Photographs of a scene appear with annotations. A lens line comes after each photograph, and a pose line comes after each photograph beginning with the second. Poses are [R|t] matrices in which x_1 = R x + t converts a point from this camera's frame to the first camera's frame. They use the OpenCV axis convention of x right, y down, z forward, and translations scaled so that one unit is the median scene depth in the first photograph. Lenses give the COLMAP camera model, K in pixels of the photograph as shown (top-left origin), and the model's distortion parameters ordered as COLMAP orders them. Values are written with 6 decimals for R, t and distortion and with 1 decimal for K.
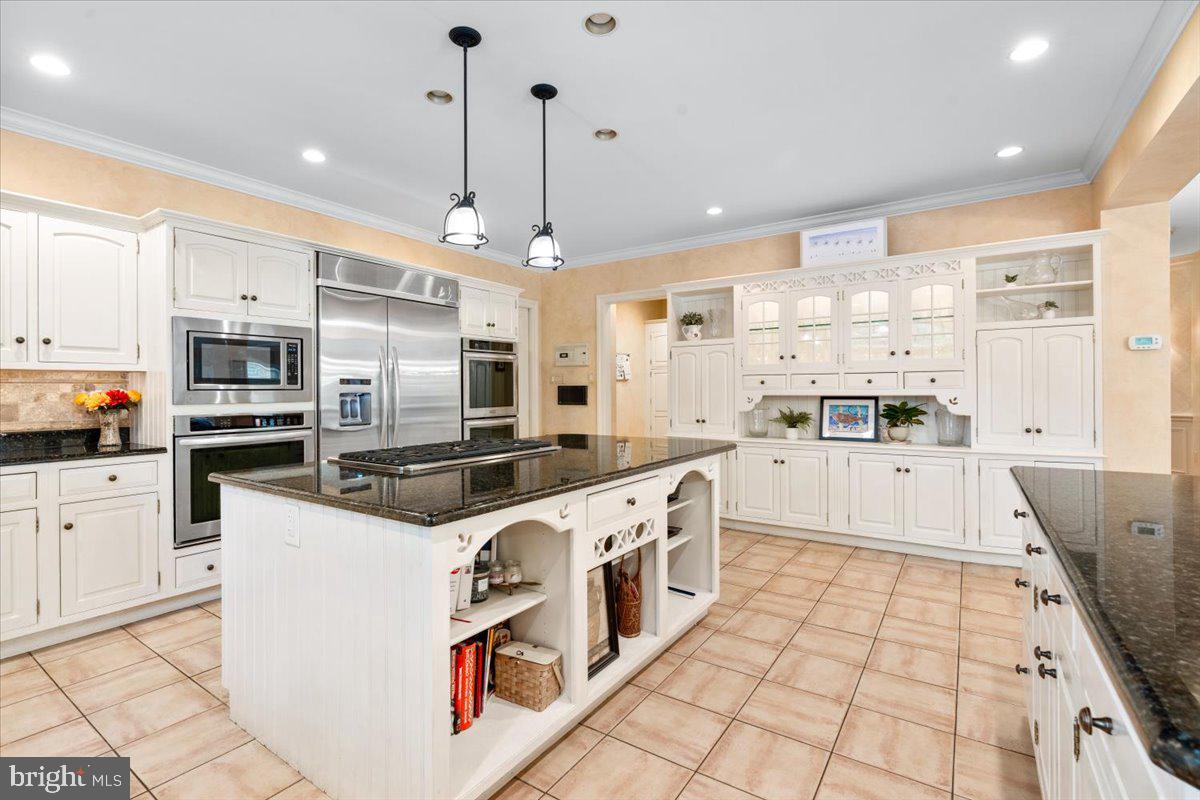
lens RADIAL K [[547.0, 0, 601.2], [0, 547.0, 382.6], [0, 0, 1]] dist [0.000404, 0.000062]
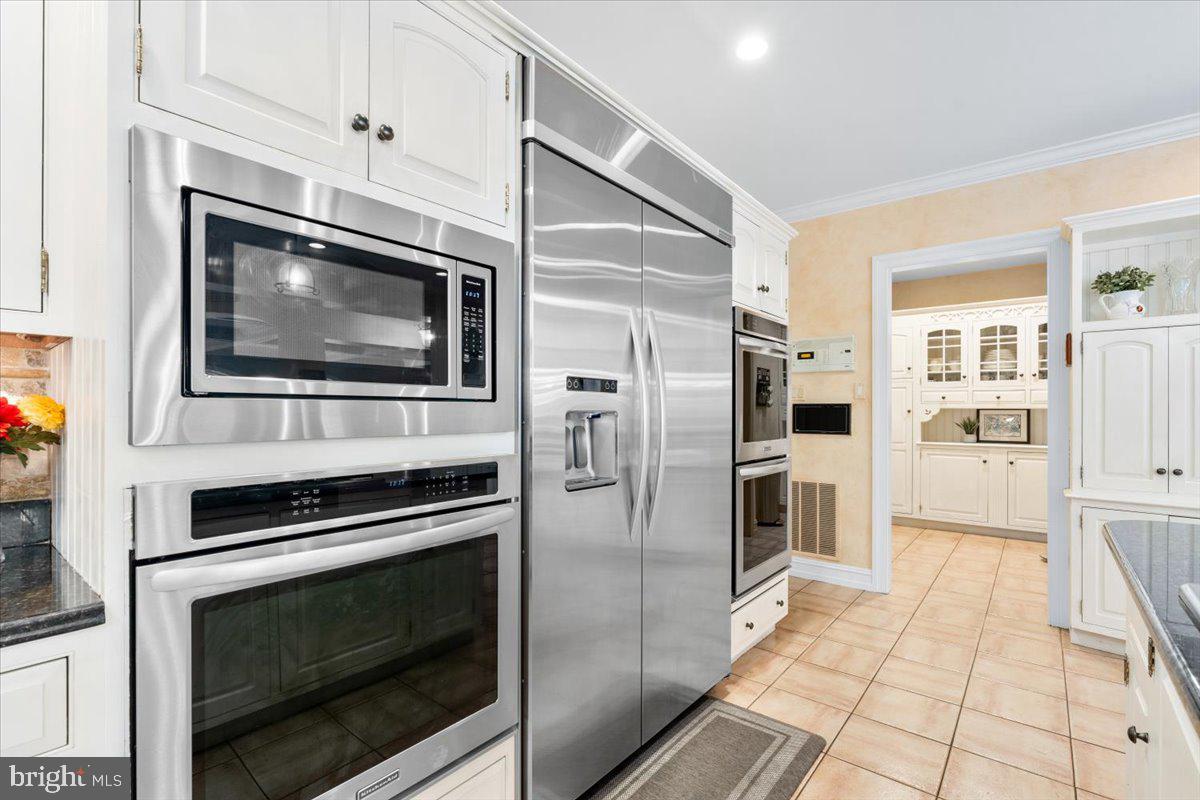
lens RADIAL K [[539.3, 0, 597.7], [0, 539.3, 406.2], [0, 0, 1]] dist [-0.002105, -0.000178]
pose [[0.995319, 0.008687, -0.096257, -0.438864], [-0.008292, 0.999955, 0.004505, 0.014369], [0.096292, -0.003686, 0.995346, 0.633175]]
